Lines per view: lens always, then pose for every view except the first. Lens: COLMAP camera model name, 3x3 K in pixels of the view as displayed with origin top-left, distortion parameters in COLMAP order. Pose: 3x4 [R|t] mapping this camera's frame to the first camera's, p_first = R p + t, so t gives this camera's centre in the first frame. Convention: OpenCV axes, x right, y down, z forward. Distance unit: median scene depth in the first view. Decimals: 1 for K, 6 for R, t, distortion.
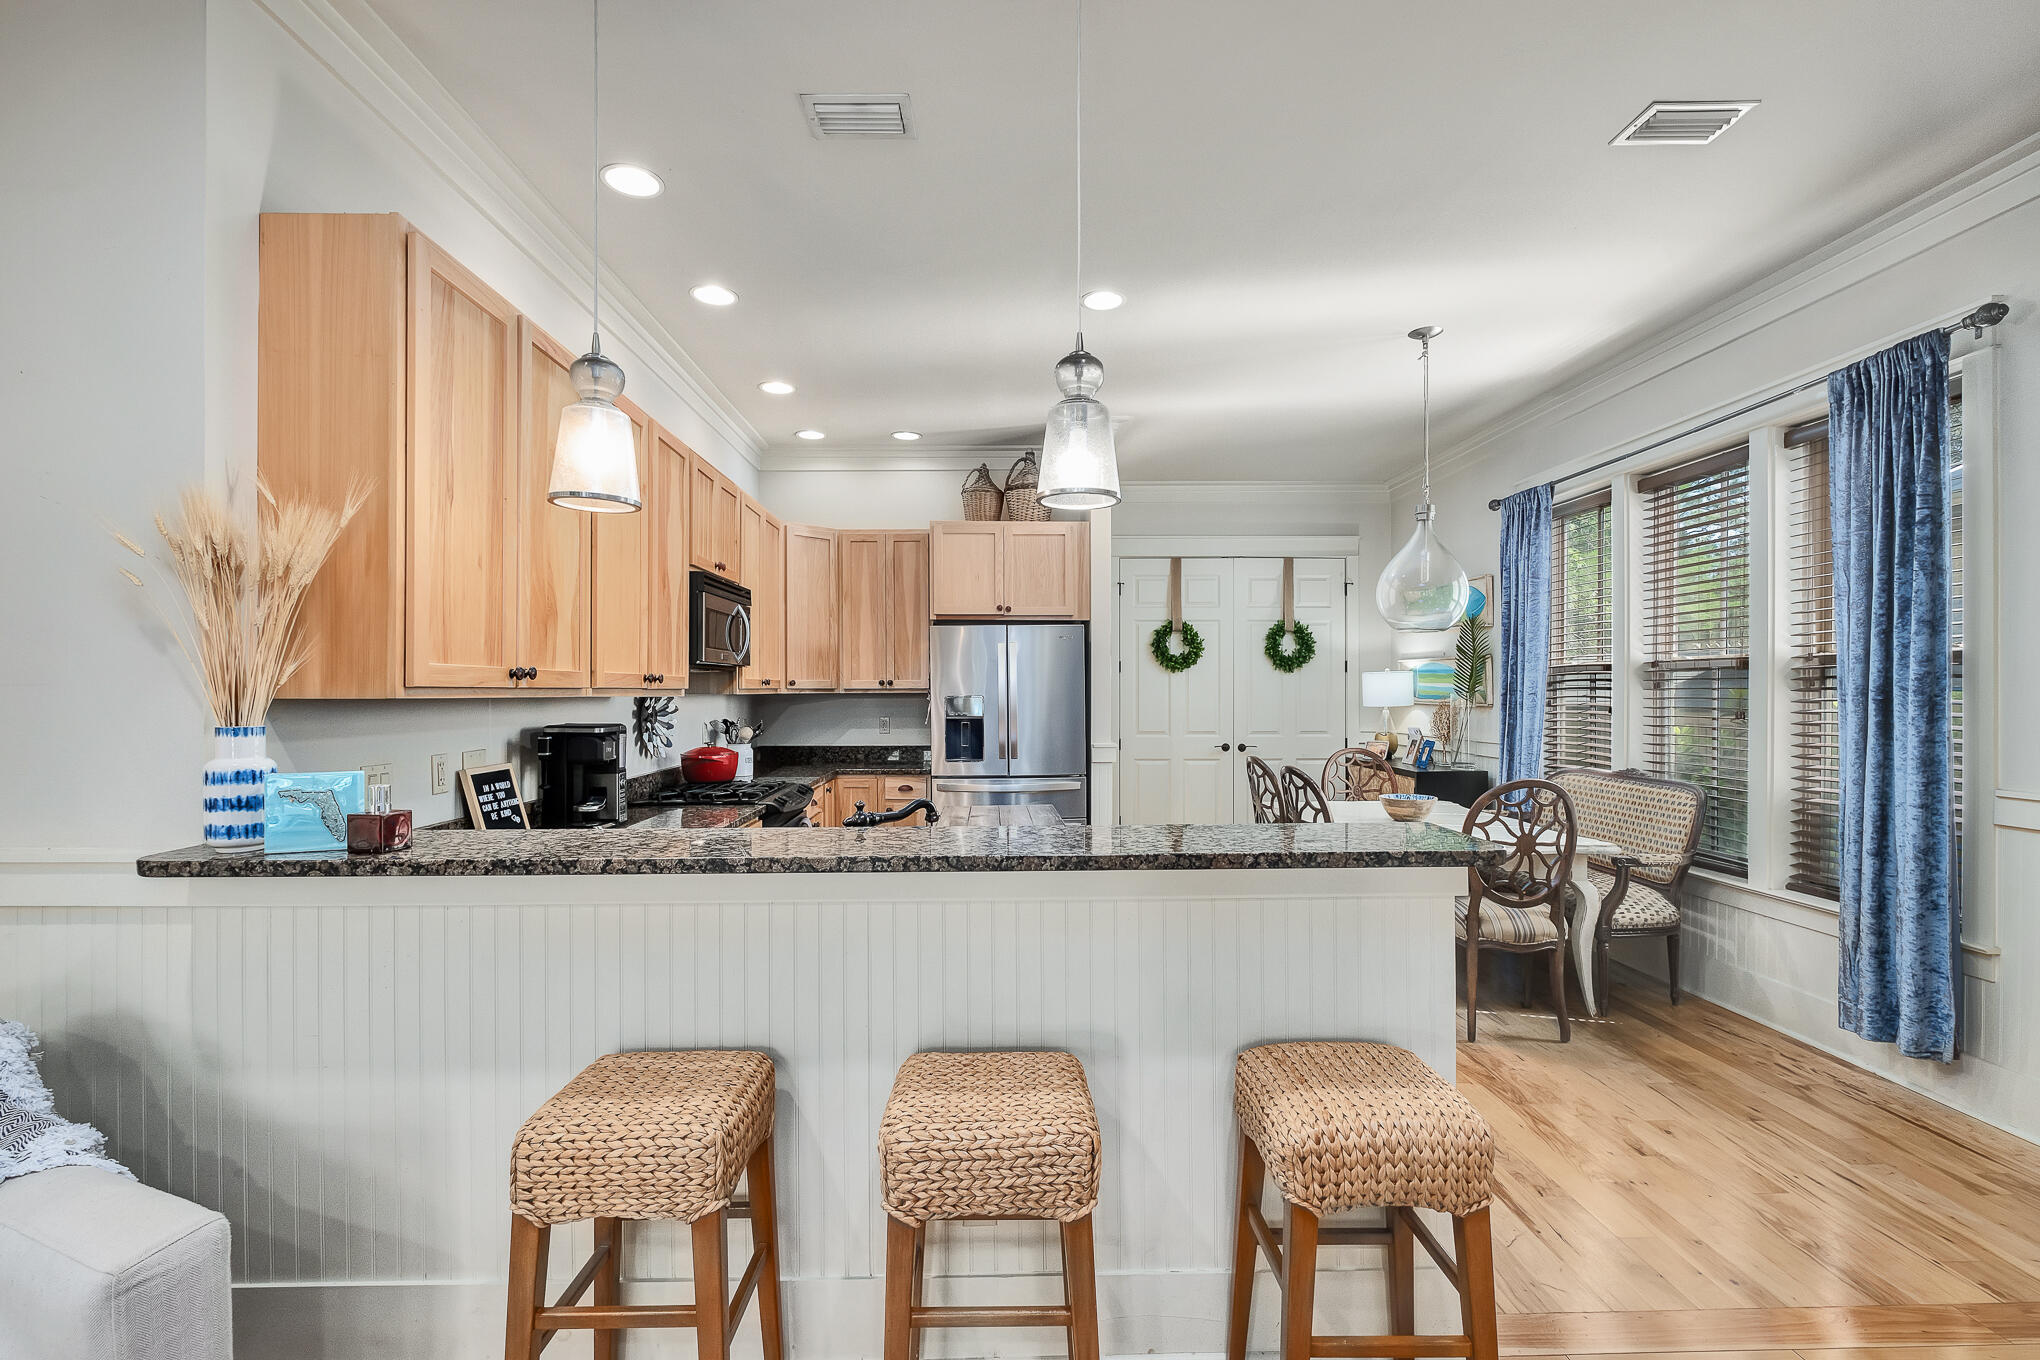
lens RADIAL K [[891.8, 0, 1012.2], [0, 891.8, 692.5], [0, 0, 1]] dist [-0.006385, 0.001072]
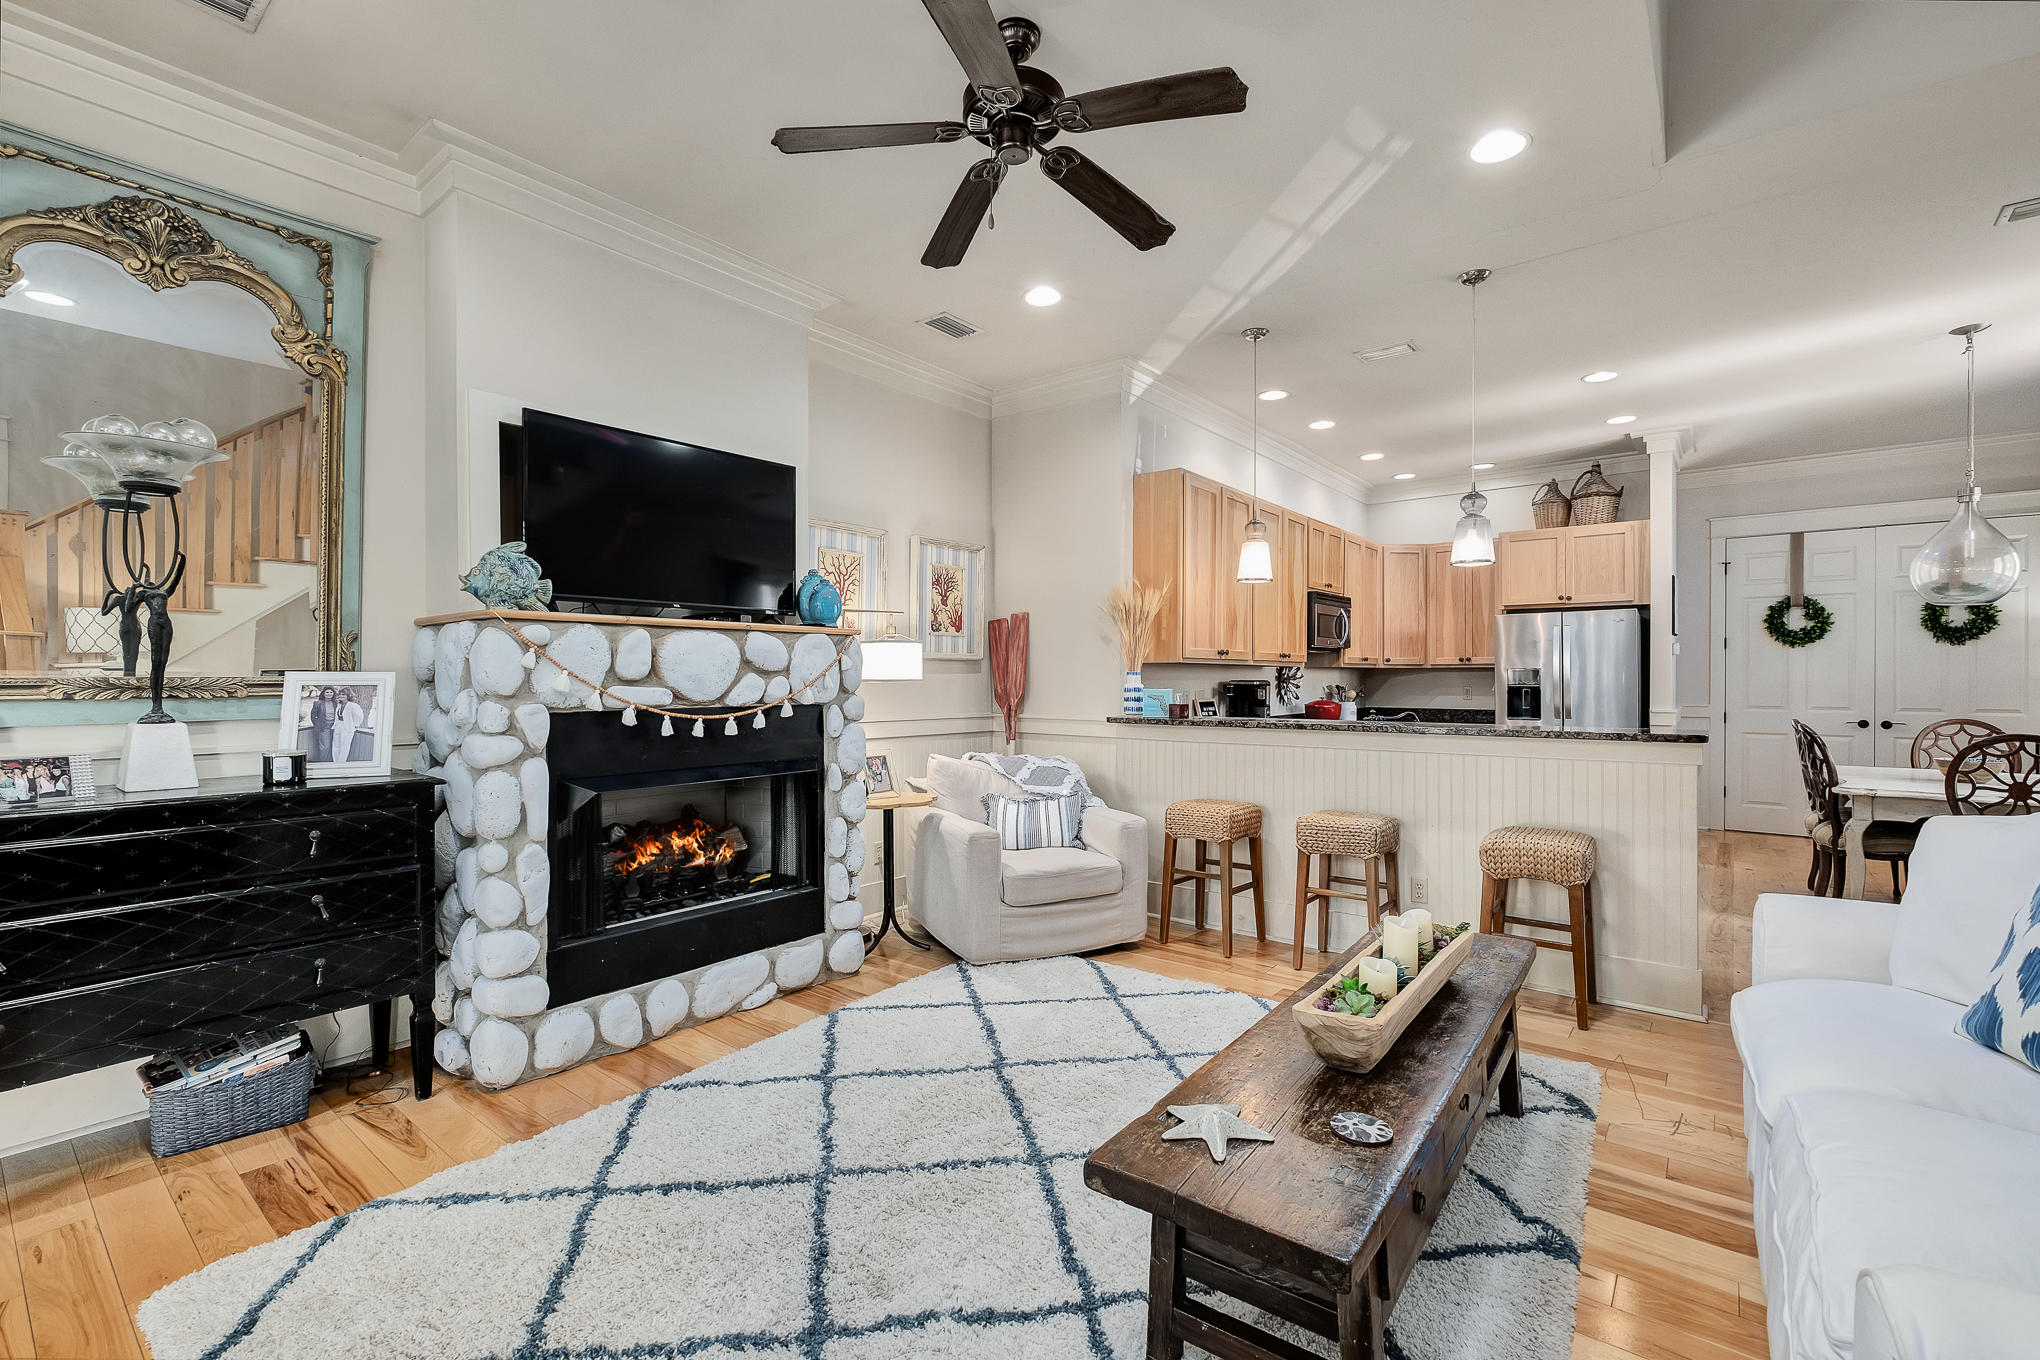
lens RADIAL K [[891.8, 0, 1016.6], [0, 891.8, 680.5], [0, 0, 1]] dist [-0.006385, 0.001072]
pose [[0.766322, 0.004302, -0.642442, 0.239983], [-0.002547, 0.999990, 0.003657, 0.020812], [0.642451, -0.001166, 0.766326, -0.515519]]
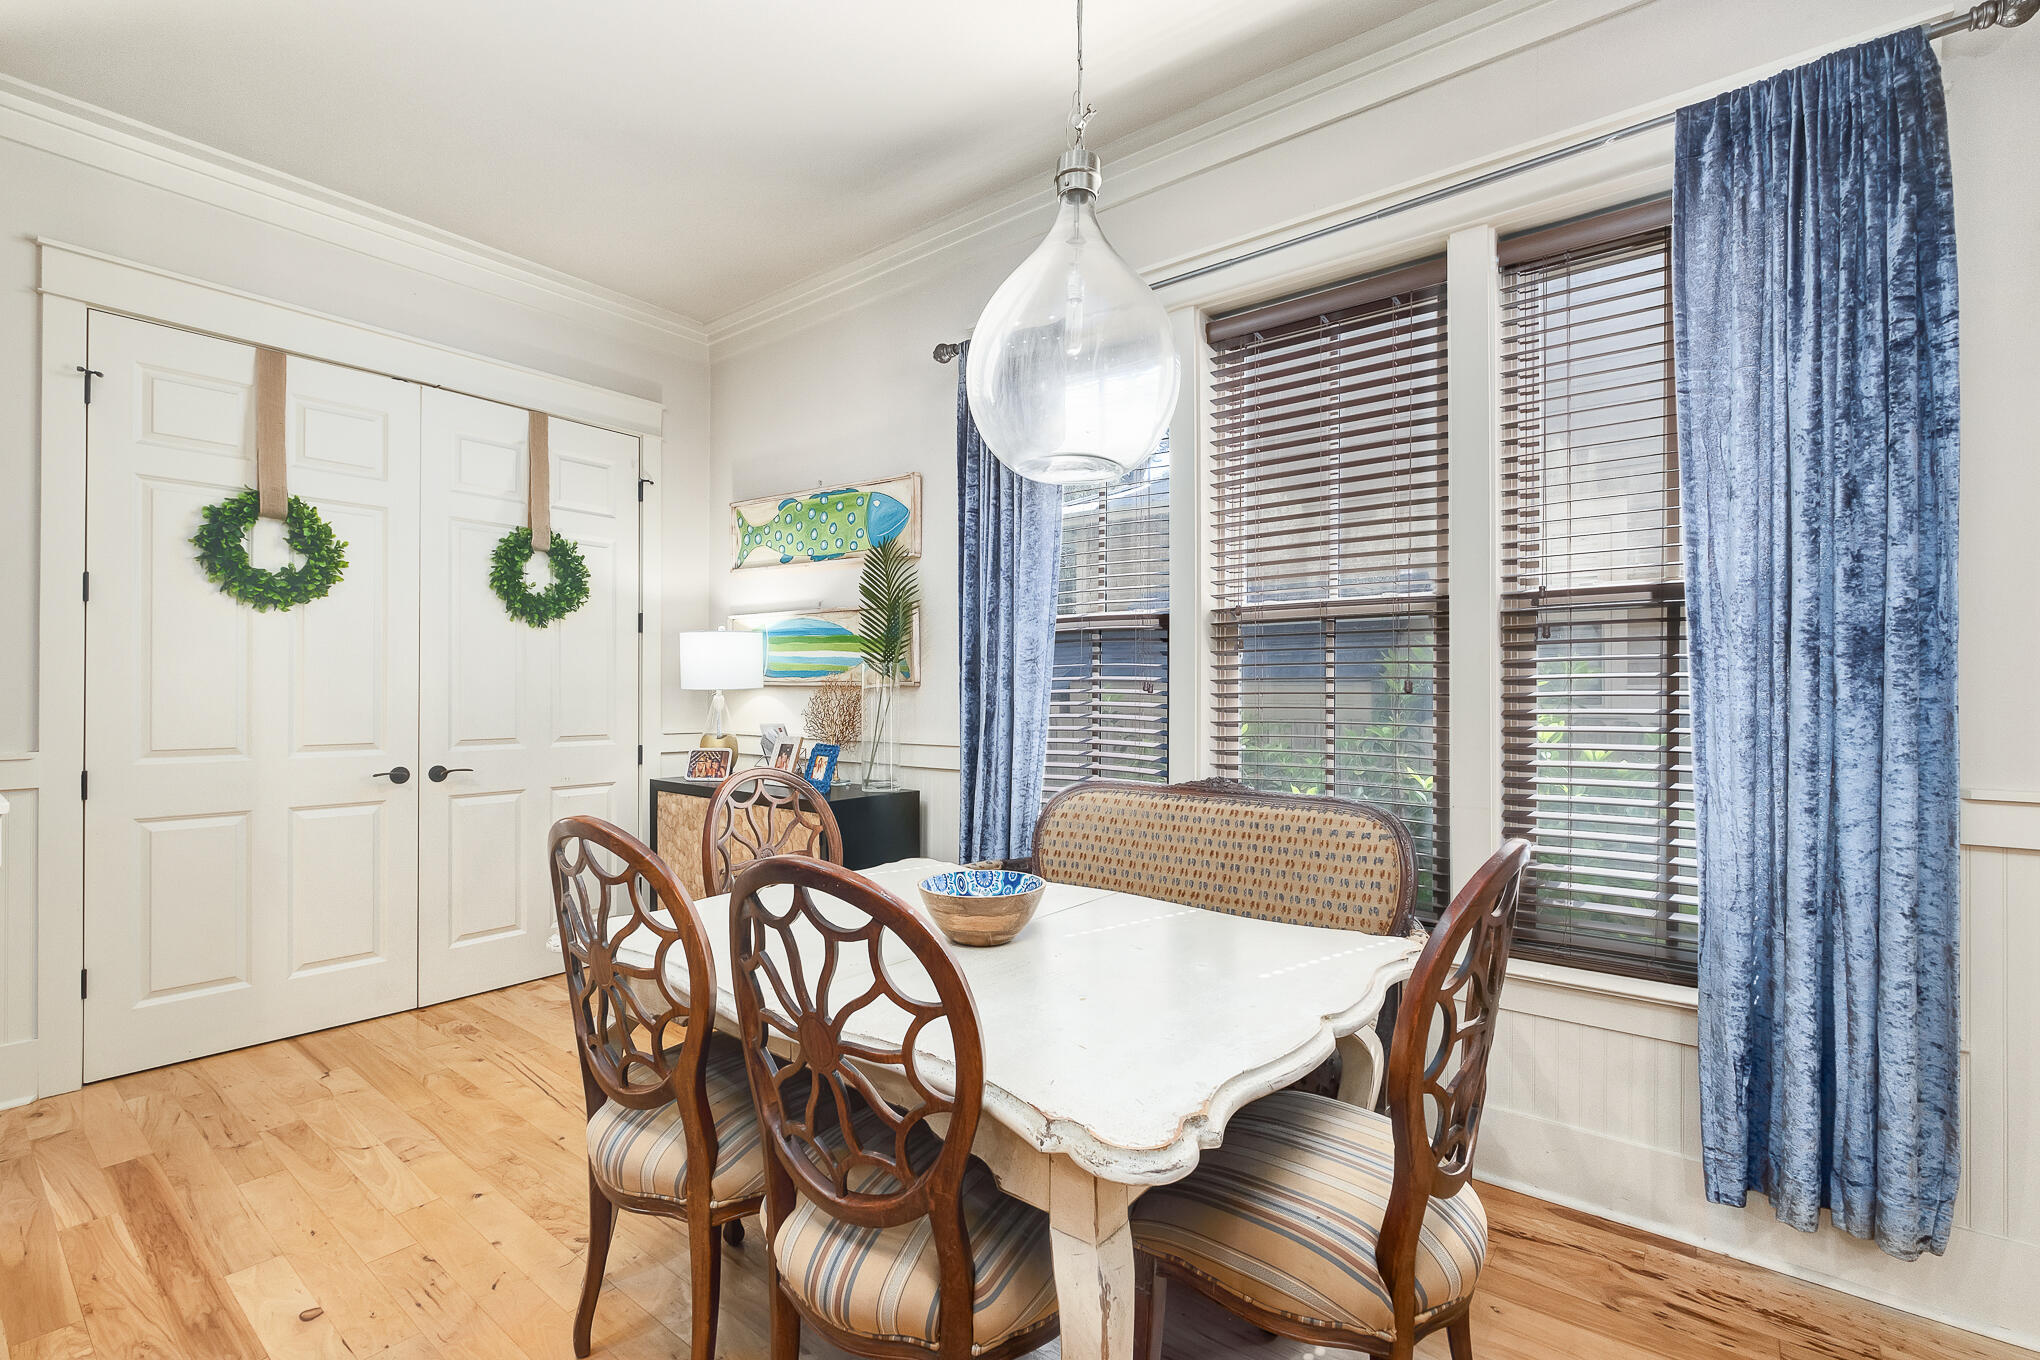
lens RADIAL K [[891.8, 0, 1009.5], [0, 891.8, 689.6], [0, 0, 1]] dist [-0.006385, 0.001072]
pose [[0.633643, 0.006875, 0.773595, 0.121030], [-0.002807, 0.999974, -0.006588, 0.027817], [-0.773620, 0.002003, 0.633646, 0.695685]]
